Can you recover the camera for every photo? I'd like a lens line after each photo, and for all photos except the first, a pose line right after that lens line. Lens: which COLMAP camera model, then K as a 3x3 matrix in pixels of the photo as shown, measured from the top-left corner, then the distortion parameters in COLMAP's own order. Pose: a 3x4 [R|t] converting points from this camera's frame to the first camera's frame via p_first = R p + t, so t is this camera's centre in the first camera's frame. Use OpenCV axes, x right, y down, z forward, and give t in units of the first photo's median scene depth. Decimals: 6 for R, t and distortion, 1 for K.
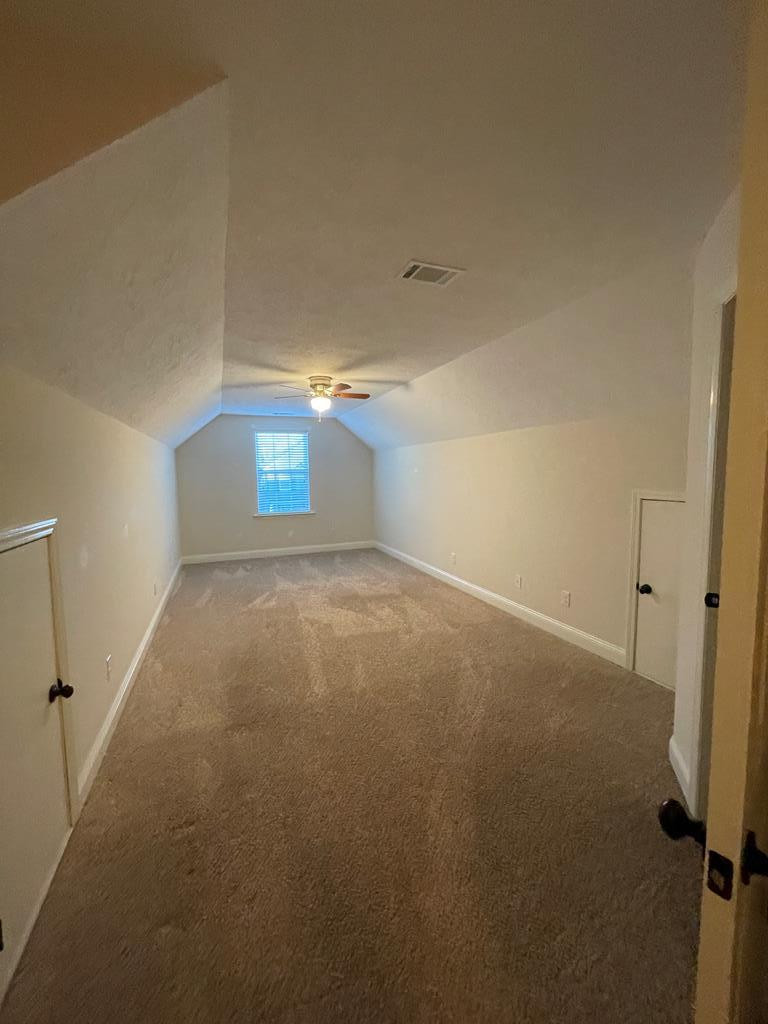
lens RADIAL K [[409.4, 0, 386.6], [0, 409.4, 510.7], [0, 0, 1]] dist [-0.000577, -0.003185]
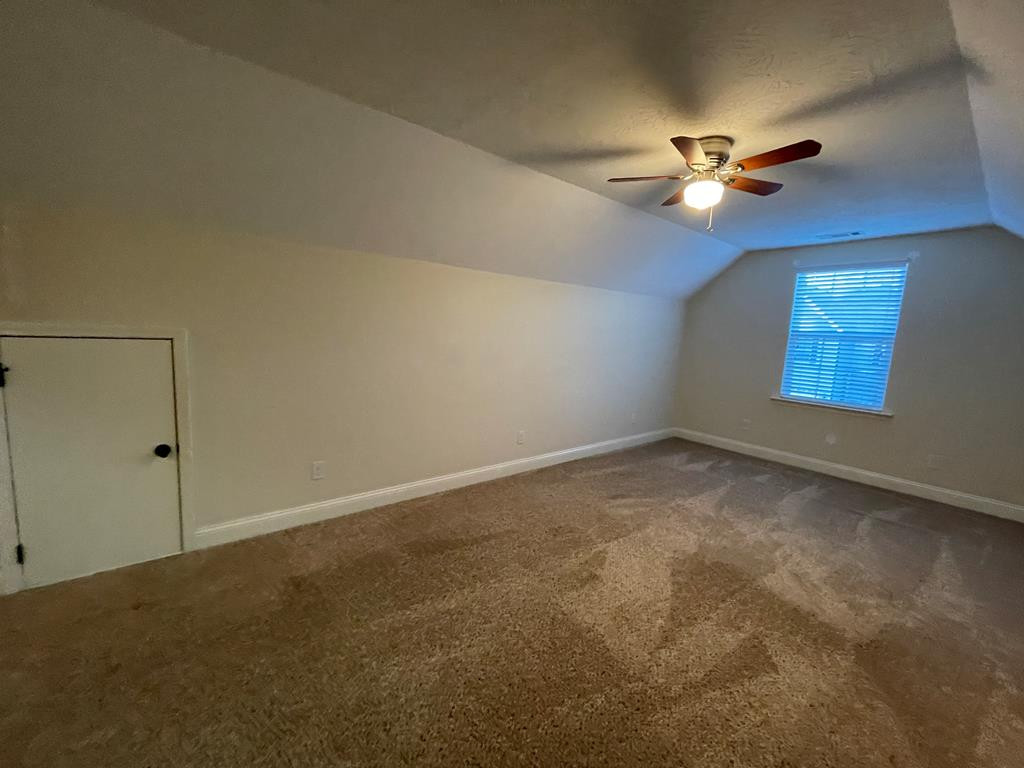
lens RADIAL K [[409.4, 0, 512.0], [0, 409.4, 384.0], [0, 0, 1]] dist [-0.000577, -0.003185]
pose [[0.285945, 0.162529, -0.944362, 0.201805], [-0.141690, 0.981849, 0.126078, -0.034461], [0.947713, 0.097756, 0.303784, 0.400618]]
